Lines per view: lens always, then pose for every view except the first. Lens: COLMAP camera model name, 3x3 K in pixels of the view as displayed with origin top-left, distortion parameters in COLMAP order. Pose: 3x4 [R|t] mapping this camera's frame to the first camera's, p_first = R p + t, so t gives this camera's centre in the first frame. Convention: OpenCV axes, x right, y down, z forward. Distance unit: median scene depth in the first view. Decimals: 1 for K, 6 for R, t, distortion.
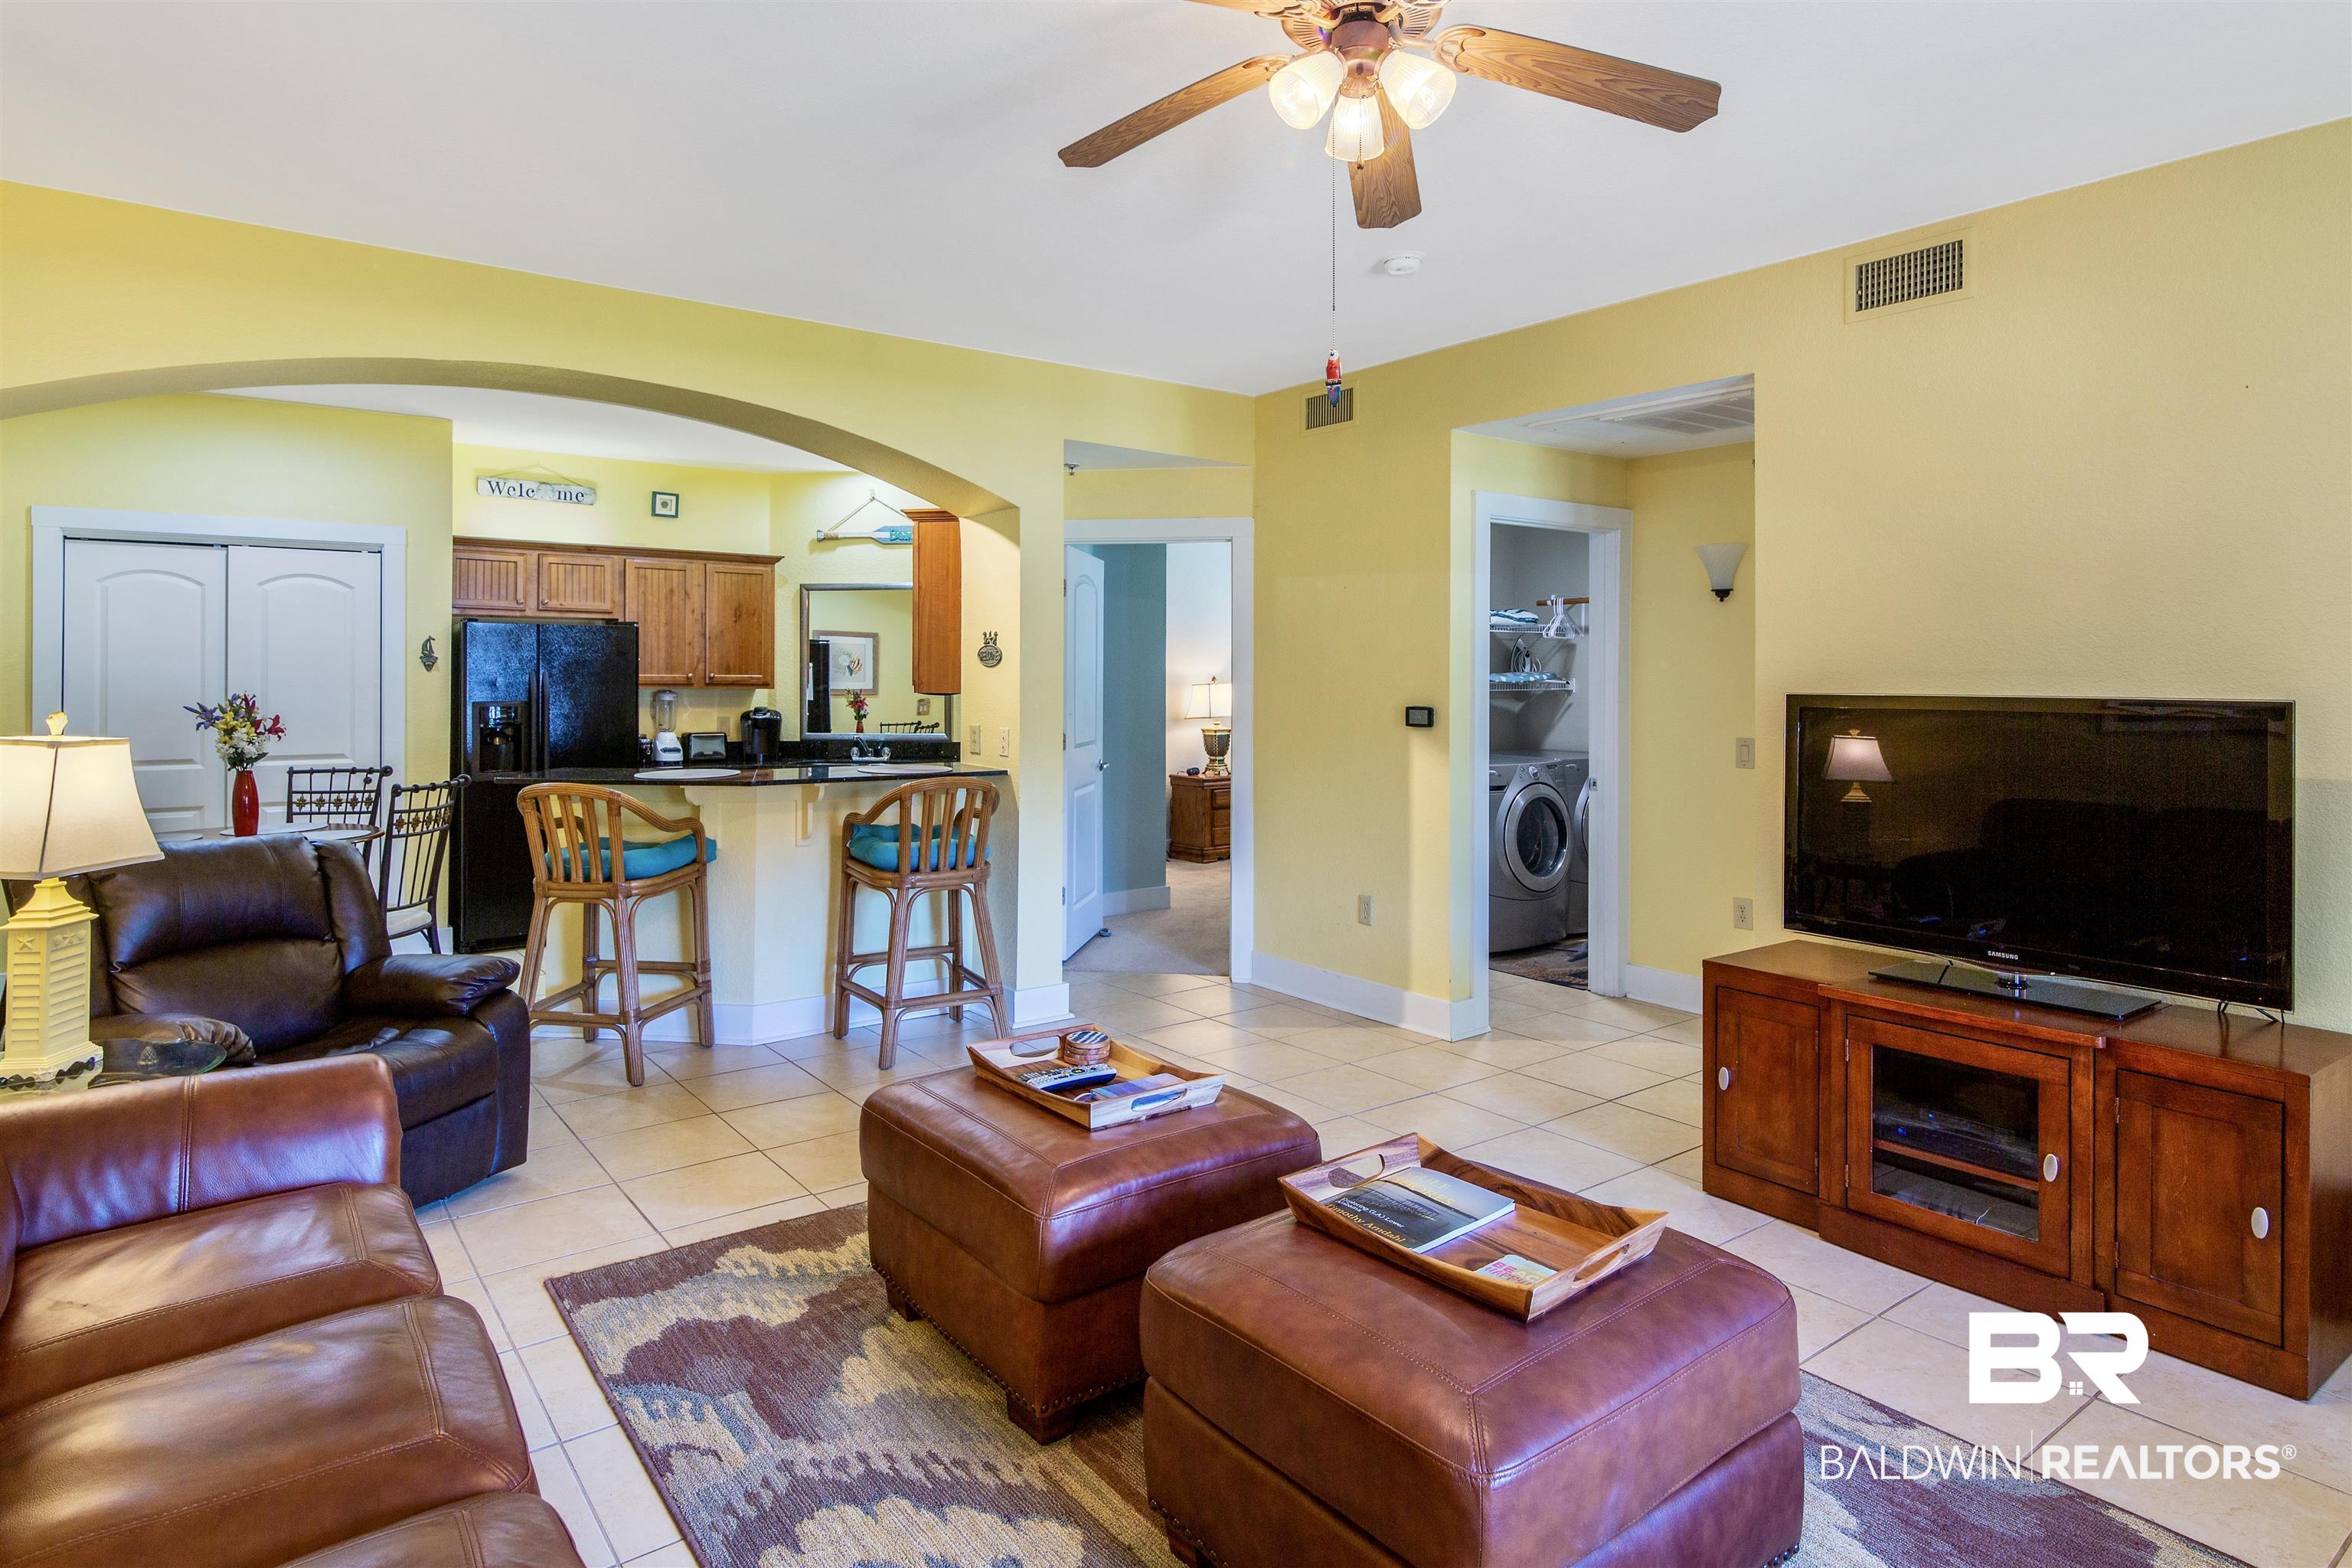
lens RADIAL K [[1299.0, 0, 1166.5], [0, 1299.0, 676.2], [0, 0, 1]] dist [-0.003435, -0.000955]
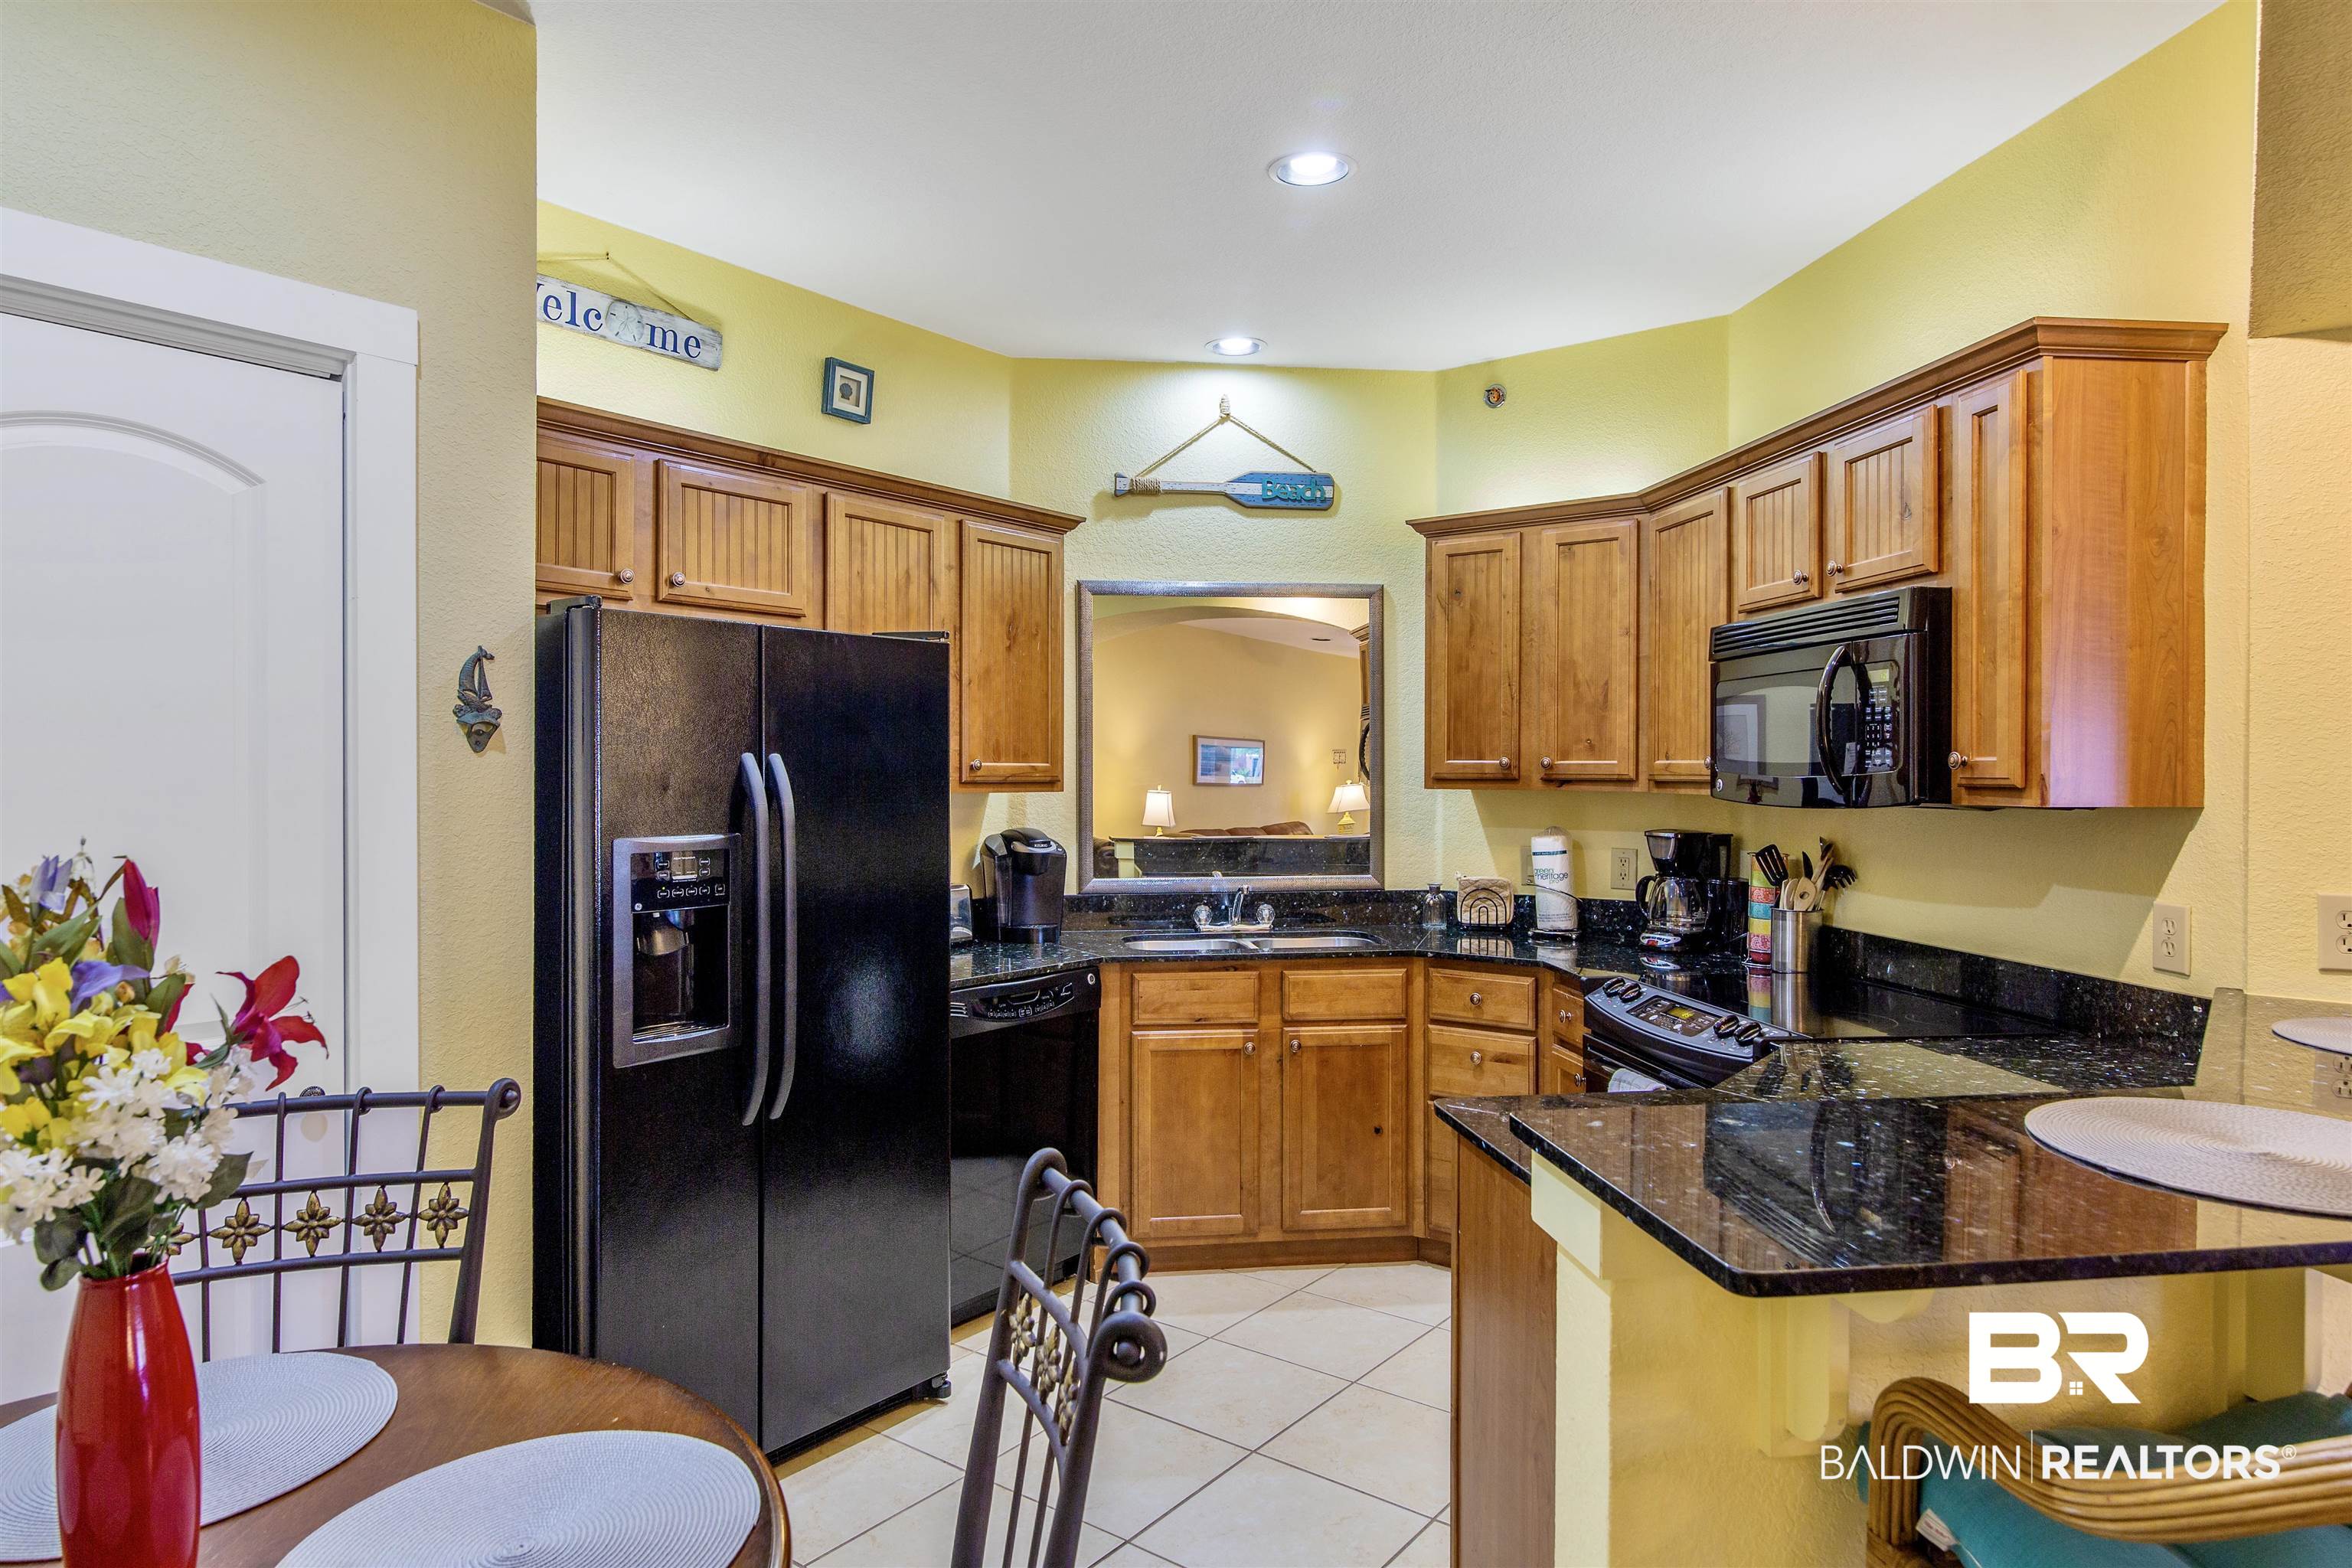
lens RADIAL K [[1378.8, 0, 1178.4], [0, 1378.8, 773.1], [0, 0, 1]] dist [0.003419, 0.000836]
pose [[0.964738, -0.003065, 0.263196, -0.419072], [0.001429, 0.999978, 0.006410, -0.000318], [-0.263210, -0.005808, 0.964721, 0.520312]]
